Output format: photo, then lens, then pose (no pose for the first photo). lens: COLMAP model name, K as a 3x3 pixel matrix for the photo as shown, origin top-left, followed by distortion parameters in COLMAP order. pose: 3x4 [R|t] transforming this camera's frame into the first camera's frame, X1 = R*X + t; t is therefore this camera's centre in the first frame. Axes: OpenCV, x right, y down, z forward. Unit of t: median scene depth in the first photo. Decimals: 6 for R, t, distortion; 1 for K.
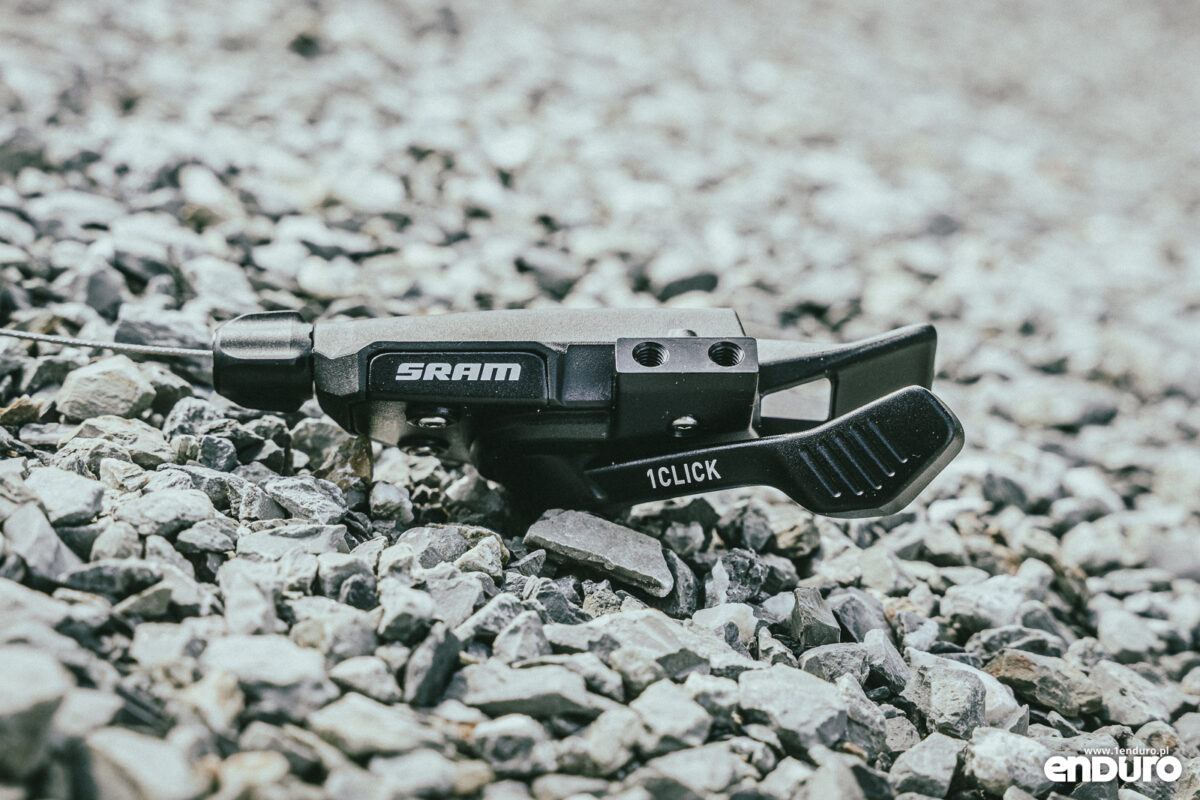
lens RADIAL K [[2433.7, 0, 600.0], [0, 2433.7, 400.0], [0, 0, 1]] dist [-0.013023, 0.373715]
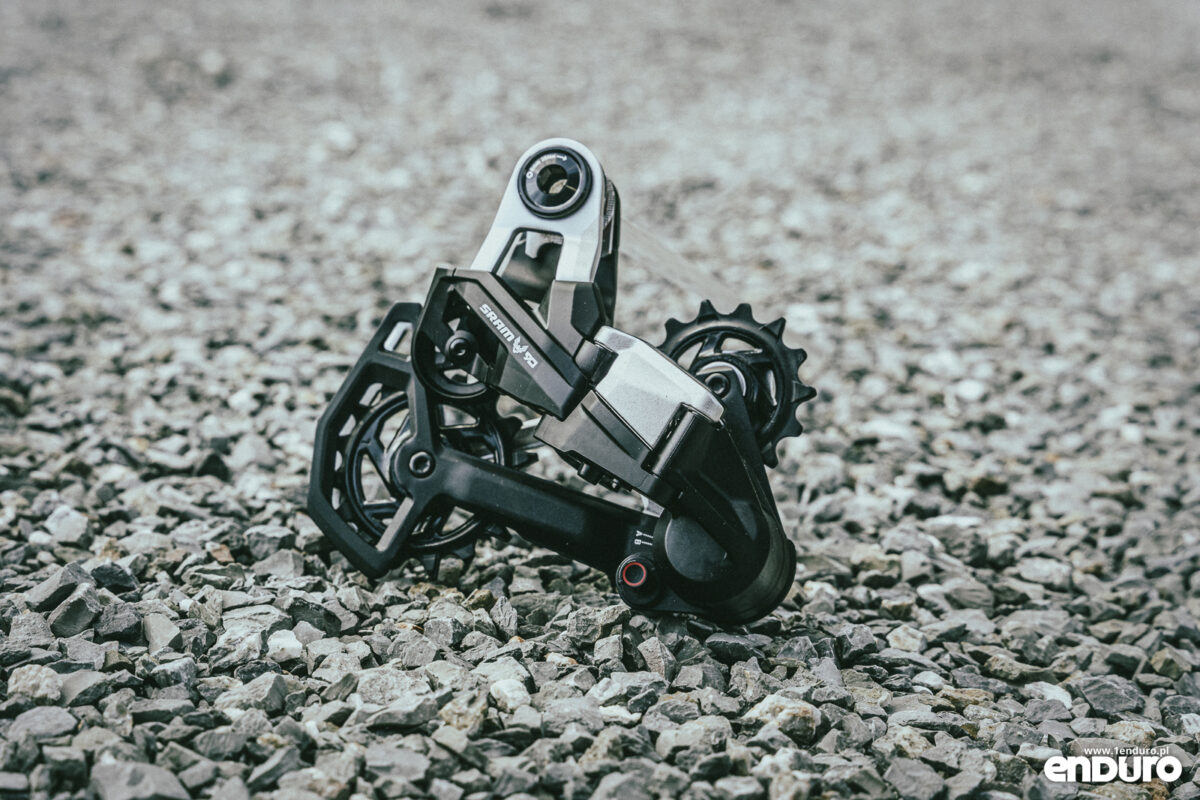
lens RADIAL K [[2316.6, 0, 600.0], [0, 2316.6, 400.0], [0, 0, 1]] dist [0.003292, 0.084197]
pose [[0.925218, -0.273981, 0.262501, 0.150356], [0.279983, 0.959887, 0.015033, 0.204410], [-0.256090, 0.059587, 0.964815, -1.225385]]
